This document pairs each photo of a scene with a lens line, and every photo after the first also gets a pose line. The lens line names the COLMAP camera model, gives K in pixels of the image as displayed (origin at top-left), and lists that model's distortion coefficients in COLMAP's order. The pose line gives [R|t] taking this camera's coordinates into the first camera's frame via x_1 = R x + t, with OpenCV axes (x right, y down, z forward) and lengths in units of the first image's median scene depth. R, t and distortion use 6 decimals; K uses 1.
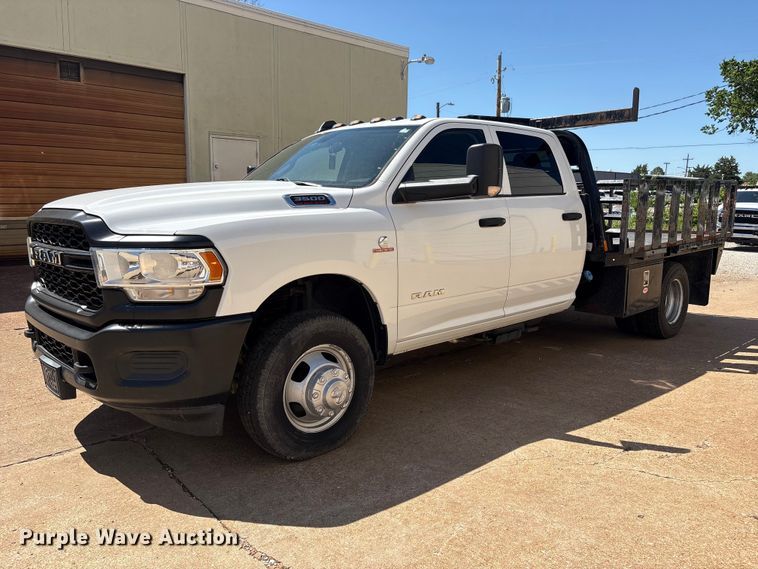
lens RADIAL K [[660.2, 0, 388.2], [0, 660.2, 295.0], [0, 0, 1]] dist [0.056181, -0.060991]
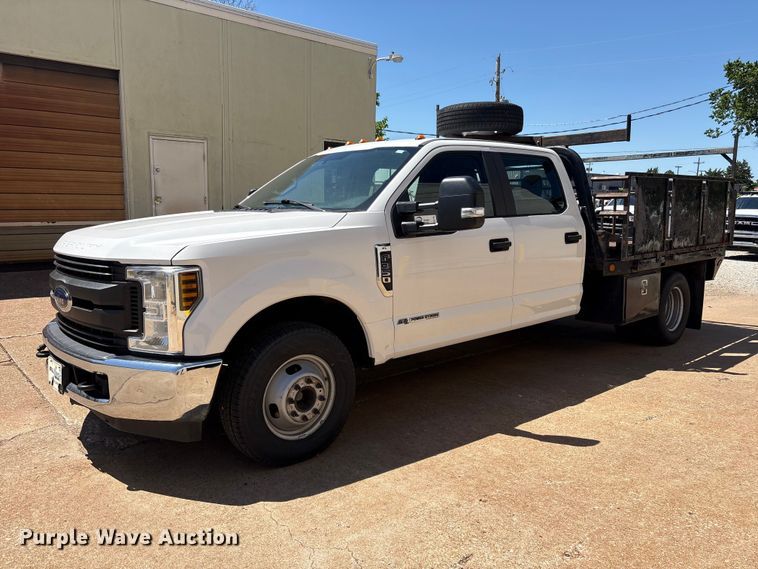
lens RADIAL K [[660.2, 0, 384.9], [0, 660.2, 291.7], [0, 0, 1]] dist [0.056181, -0.060991]
pose [[0.999794, 0.007221, -0.018976, 0.068415], [-0.007383, 0.999937, -0.008487, -0.014134], [0.018914, 0.008625, 0.999784, 0.062282]]
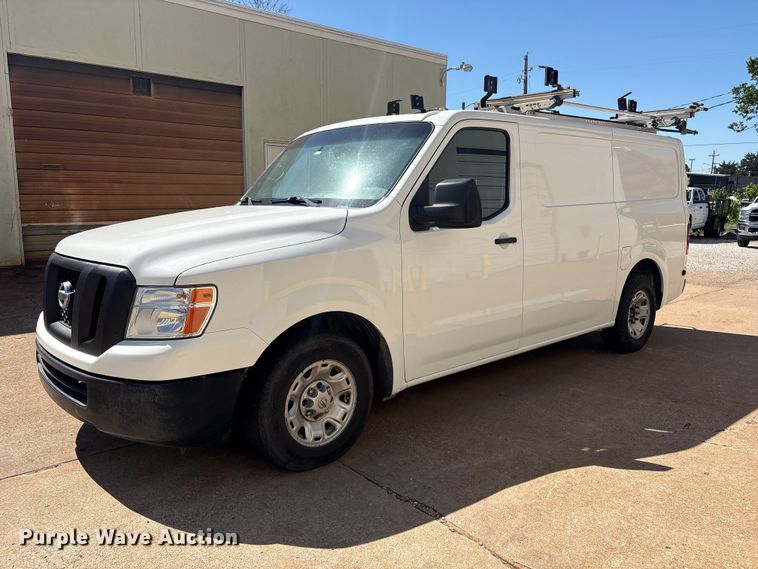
lens RADIAL K [[660.2, 0, 389.2], [0, 660.2, 296.2], [0, 0, 1]] dist [0.056181, -0.060991]
pose [[0.999564, -0.001451, -0.029496, -0.032488], [0.001564, 0.999991, 0.003822, 0.000042], [0.029491, -0.003867, 0.999558, -0.046606]]
